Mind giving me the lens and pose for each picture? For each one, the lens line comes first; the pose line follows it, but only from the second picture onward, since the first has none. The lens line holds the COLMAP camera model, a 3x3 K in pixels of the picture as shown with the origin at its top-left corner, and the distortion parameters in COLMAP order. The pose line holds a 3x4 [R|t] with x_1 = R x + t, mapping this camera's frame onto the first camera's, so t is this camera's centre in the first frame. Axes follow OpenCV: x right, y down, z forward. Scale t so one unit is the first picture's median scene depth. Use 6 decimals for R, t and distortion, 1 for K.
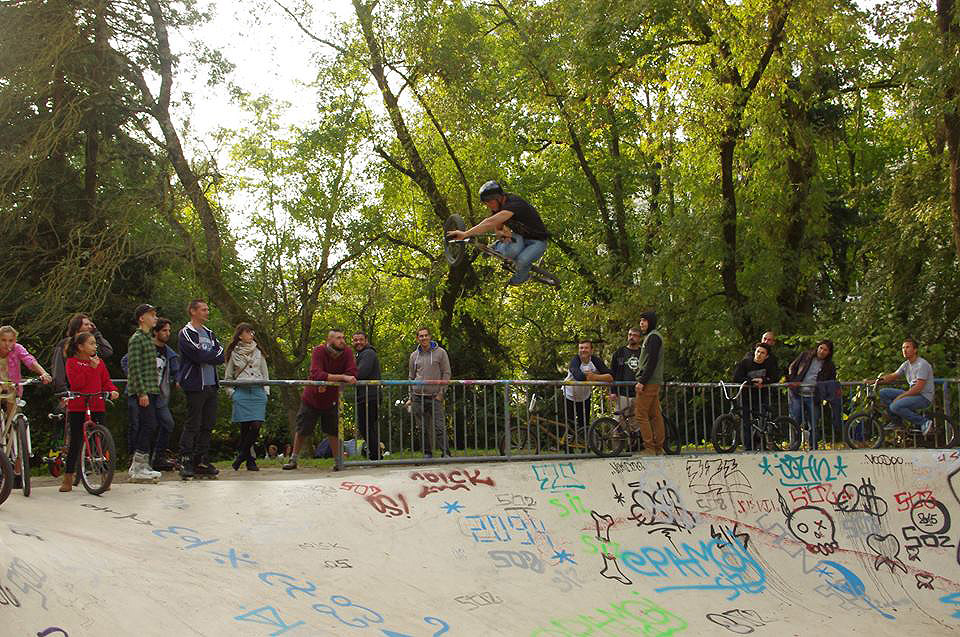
lens RADIAL K [[962.7, 0, 479.5], [0, 962.7, 317.8], [0, 0, 1]] dist [-0.058020, 0.000000]
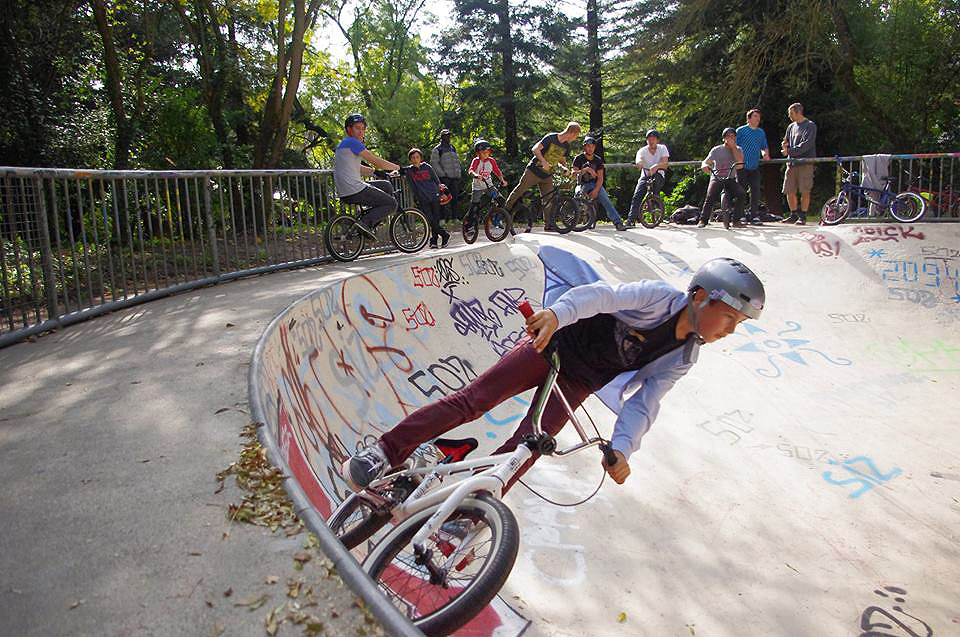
lens RADIAL K [[759.8, 0, 479.0], [0, 759.8, 316.3], [0, 0, 1]] dist [-0.083918, 0.020651]
pose [[0.639181, 0.117929, -0.759961, 0.343129], [0.091774, 0.969416, 0.227620, -0.000100], [0.763561, -0.215235, 0.608809, -0.042760]]
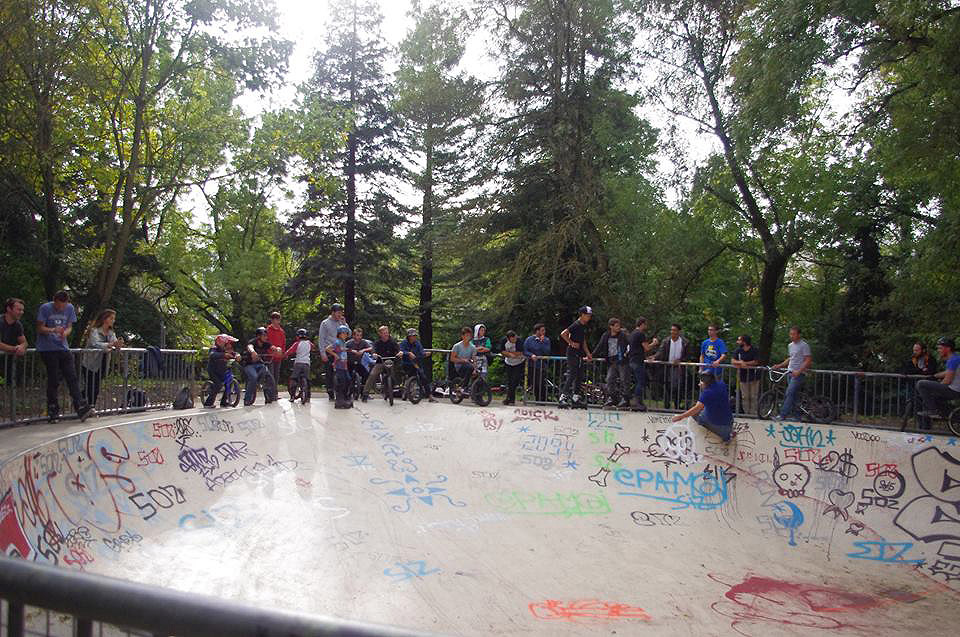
lens RADIAL K [[759.8, 0, 480.4], [0, 759.8, 320.4], [0, 0, 1]] dist [-0.083918, 0.020651]
pose [[0.749098, 0.020392, -0.662146, 0.729794], [0.012013, 0.998944, 0.044355, -0.063872], [0.662351, -0.041180, 0.748061, -0.108345]]
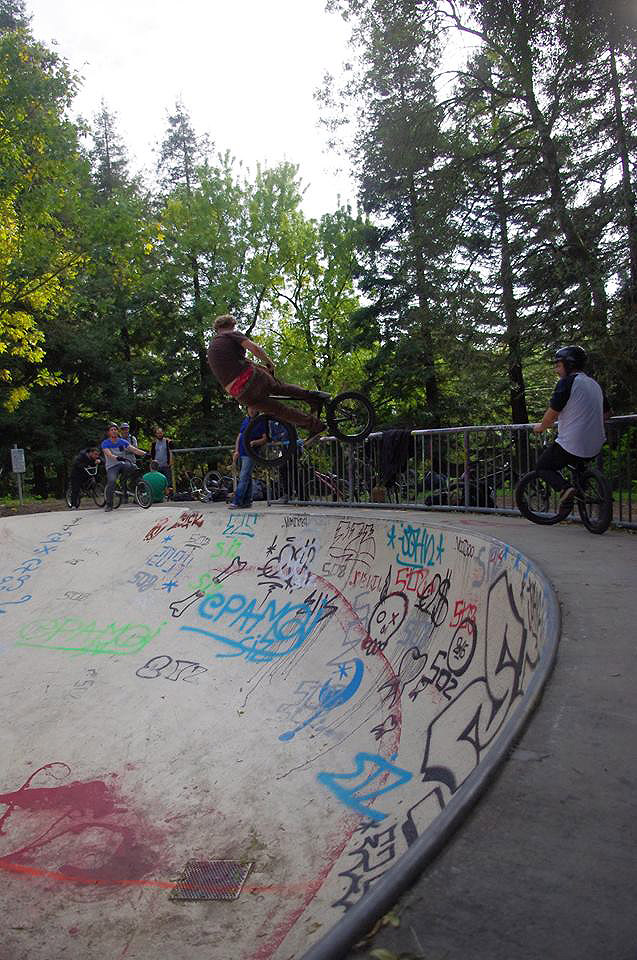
lens RADIAL K [[759.8, 0, 316.4], [0, 759.8, 480.9], [0, 0, 1]] dist [-0.083918, 0.020651]
pose [[0.229519, 0.033132, -0.972740, 0.945719], [0.141088, 0.987732, 0.066932, 0.057071], [0.963024, -0.152604, 0.222029, 0.825804]]
